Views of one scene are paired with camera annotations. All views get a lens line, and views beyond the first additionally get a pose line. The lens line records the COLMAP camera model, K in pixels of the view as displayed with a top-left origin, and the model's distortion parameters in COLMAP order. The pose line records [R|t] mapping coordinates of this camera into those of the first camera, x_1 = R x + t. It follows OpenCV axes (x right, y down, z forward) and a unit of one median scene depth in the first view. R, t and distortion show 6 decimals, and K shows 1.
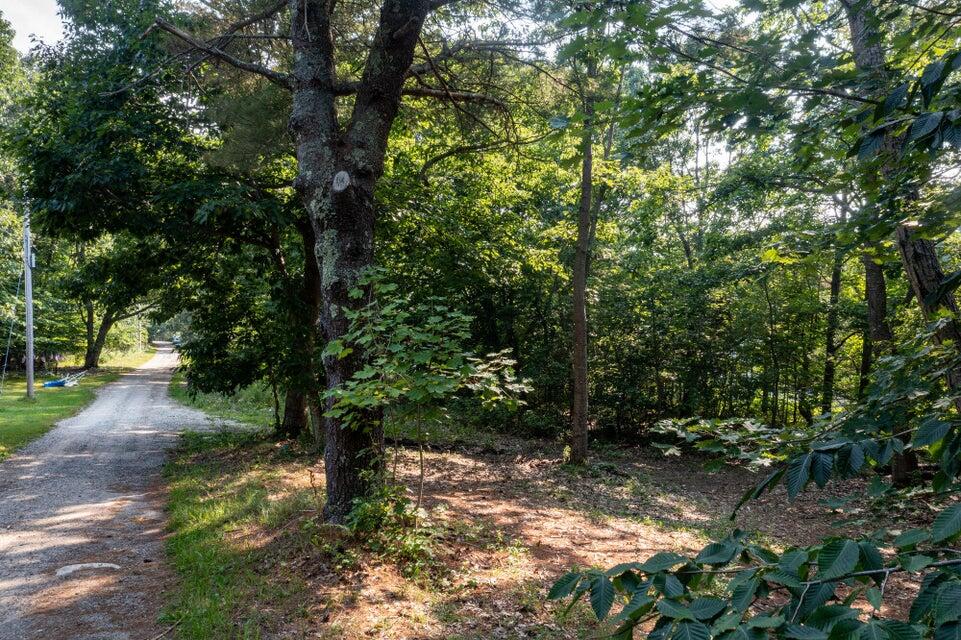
lens RADIAL K [[770.2, 0, 478.6], [0, 770.2, 315.8], [0, 0, 1]] dist [-0.007216, 0.009865]
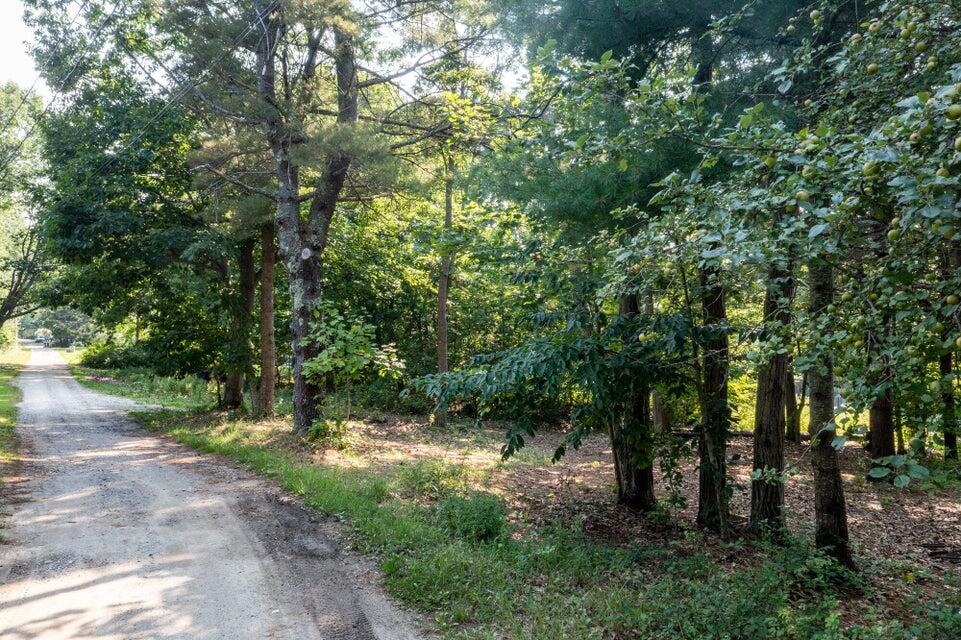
lens RADIAL K [[770.2, 0, 480.3], [0, 770.2, 319.5], [0, 0, 1]] dist [-0.007216, 0.009865]
pose [[0.987464, 0.006694, 0.157702, -0.021410], [-0.007656, 0.999956, 0.005498, -0.010833], [-0.157658, -0.006637, 0.987472, -0.384922]]
